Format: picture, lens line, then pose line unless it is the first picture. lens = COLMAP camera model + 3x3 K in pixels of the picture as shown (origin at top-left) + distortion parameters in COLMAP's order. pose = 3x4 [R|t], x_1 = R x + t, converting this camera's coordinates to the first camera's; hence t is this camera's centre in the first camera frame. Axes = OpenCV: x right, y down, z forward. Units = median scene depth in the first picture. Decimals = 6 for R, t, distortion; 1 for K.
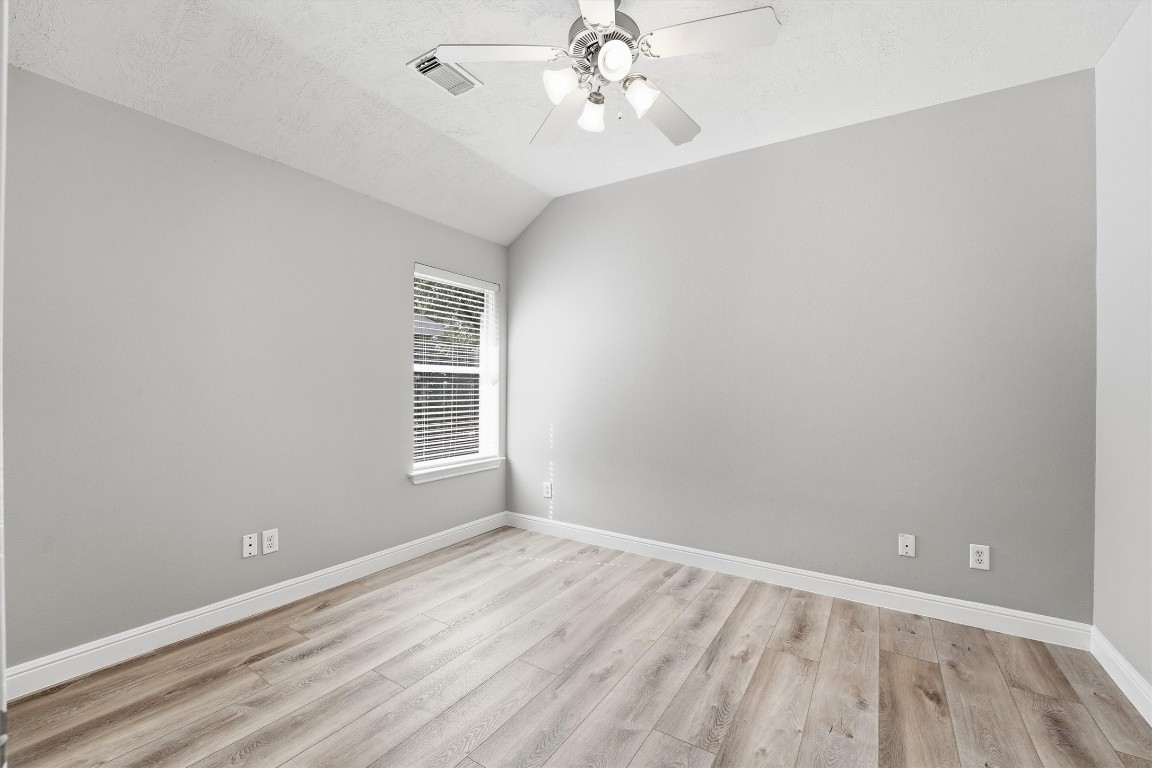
lens RADIAL K [[476.7, 0, 574.3], [0, 476.7, 385.4], [0, 0, 1]] dist [-0.025889, 0.000542]
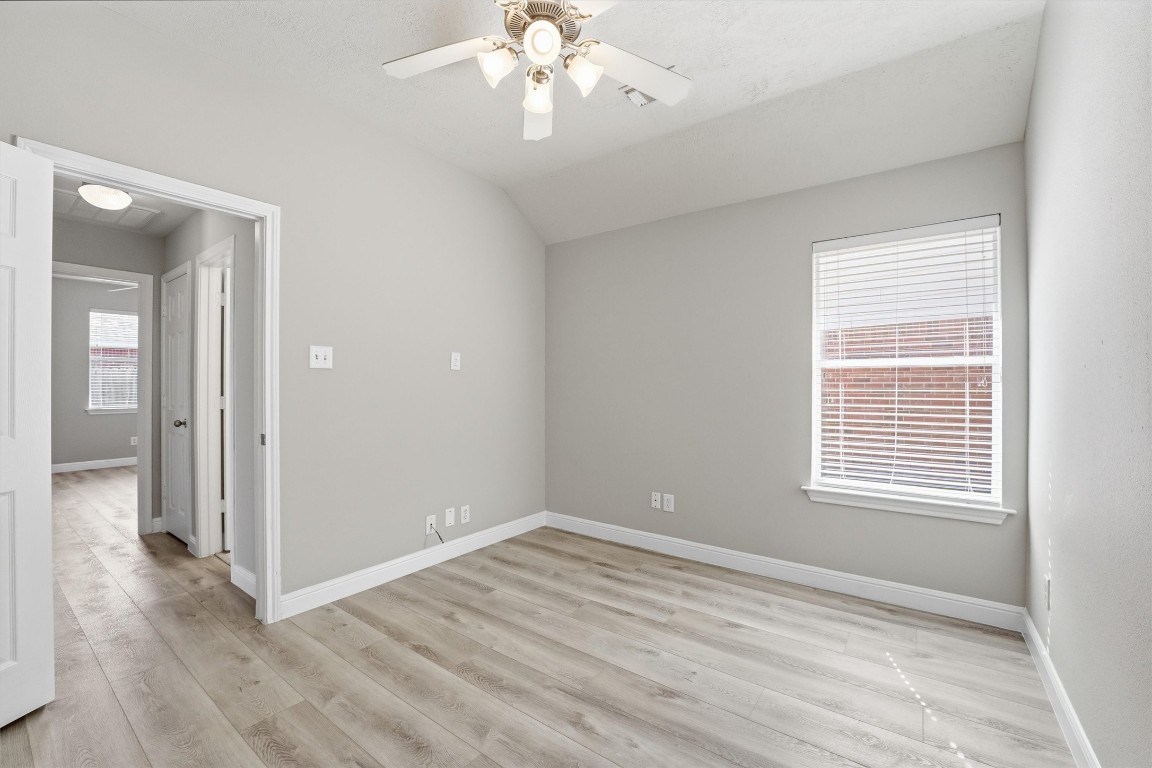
lens RADIAL K [[476.7, 0, 574.3], [0, 476.7, 385.4], [0, 0, 1]] dist [-0.025889, 0.000542]
pose [[-0.069923, -0.008836, -0.997513, 0.713410], [-0.000043, 0.999961, -0.008855, 0.009976], [0.997552, -0.000577, -0.069920, 0.822206]]
